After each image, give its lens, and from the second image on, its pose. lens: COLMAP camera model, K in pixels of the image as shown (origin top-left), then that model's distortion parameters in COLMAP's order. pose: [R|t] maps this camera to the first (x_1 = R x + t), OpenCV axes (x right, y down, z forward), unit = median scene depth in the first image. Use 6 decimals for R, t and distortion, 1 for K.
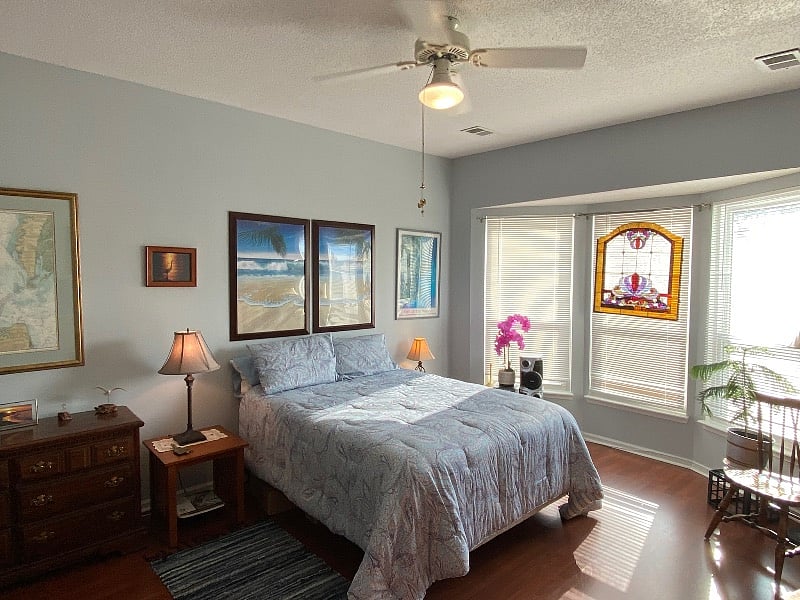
lens RADIAL K [[473.2, 0, 401.9], [0, 473.2, 303.0], [0, 0, 1]] dist [-0.037224, -0.000610]
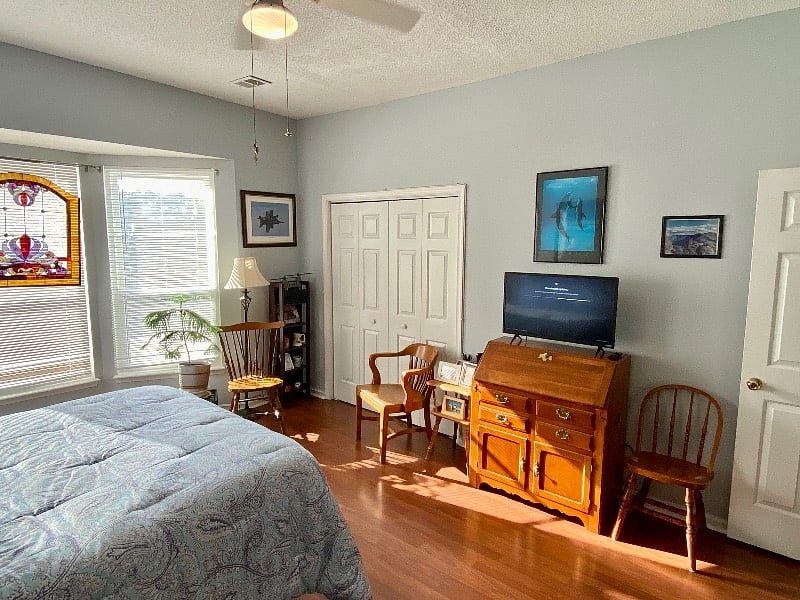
lens RADIAL K [[473.2, 0, 401.9], [0, 473.2, 294.7], [0, 0, 1]] dist [-0.037224, -0.000610]
pose [[-0.172964, -0.127806, 0.976601, -0.446167], [0.045277, 0.989465, 0.137509, -0.042214], [-0.983887, 0.068002, -0.165355, 0.497301]]
